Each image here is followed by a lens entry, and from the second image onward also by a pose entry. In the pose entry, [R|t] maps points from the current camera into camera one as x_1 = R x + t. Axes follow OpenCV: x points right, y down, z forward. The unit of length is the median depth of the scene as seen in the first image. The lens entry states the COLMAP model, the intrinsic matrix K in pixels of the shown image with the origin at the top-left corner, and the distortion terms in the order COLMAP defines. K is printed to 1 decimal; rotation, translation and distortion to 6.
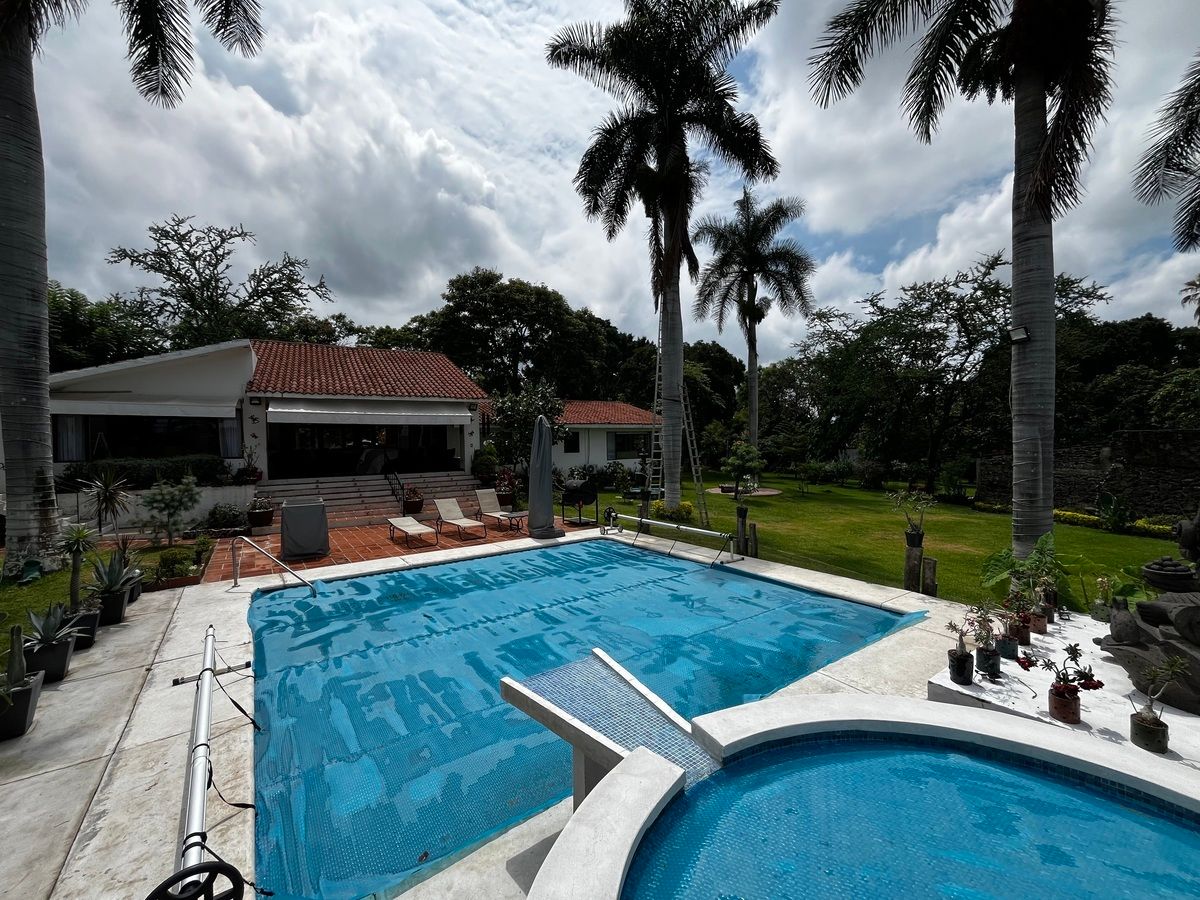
lens RADIAL K [[489.3, 0, 600.1], [0, 489.3, 448.3], [0, 0, 1]] dist [-0.000899, -0.000051]
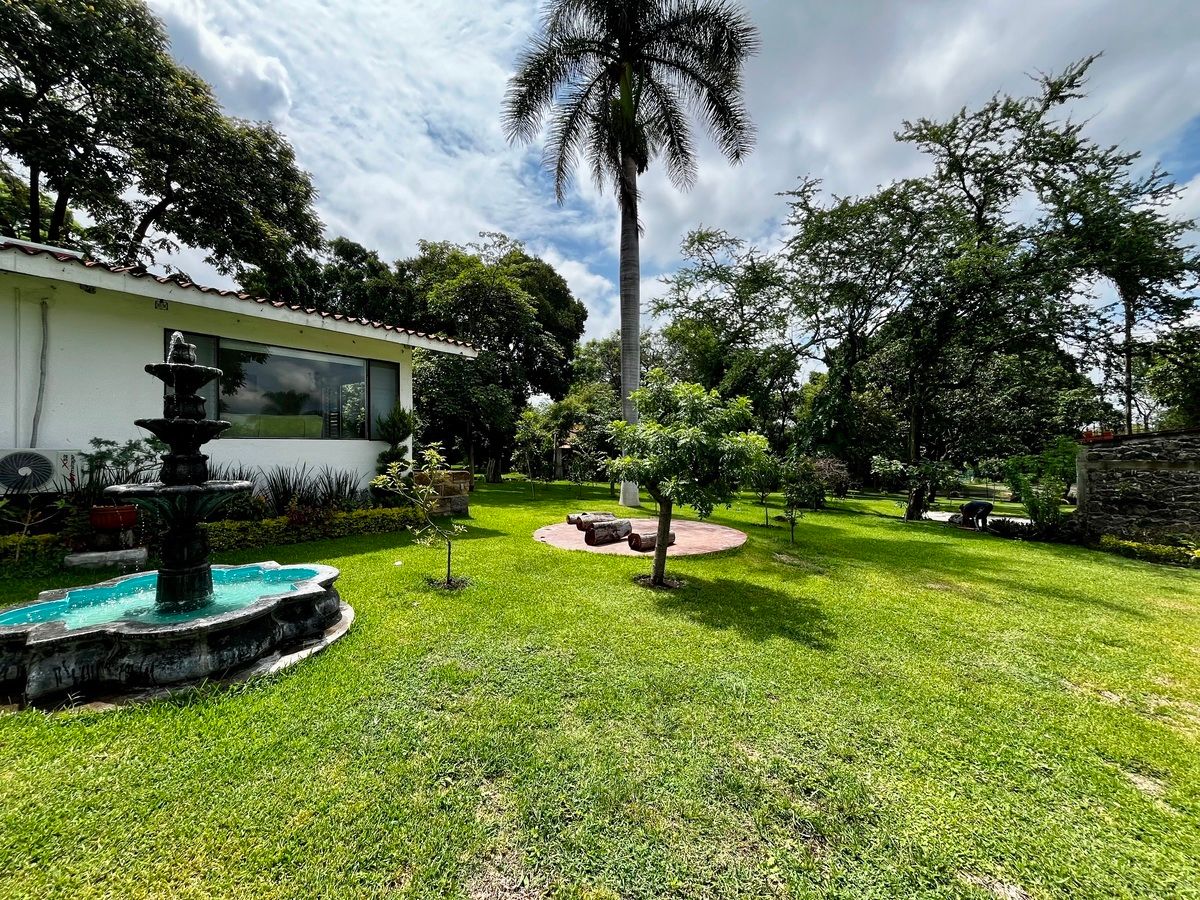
lens RADIAL K [[489.3, 0, 600.1], [0, 489.3, 448.3], [0, 0, 1]] dist [-0.000899, -0.000051]
pose [[0.928048, 0.016114, 0.372112, 0.111582], [-0.006139, 0.999590, -0.027977, 0.030498], [-0.372410, 0.023679, 0.927766, 0.563878]]
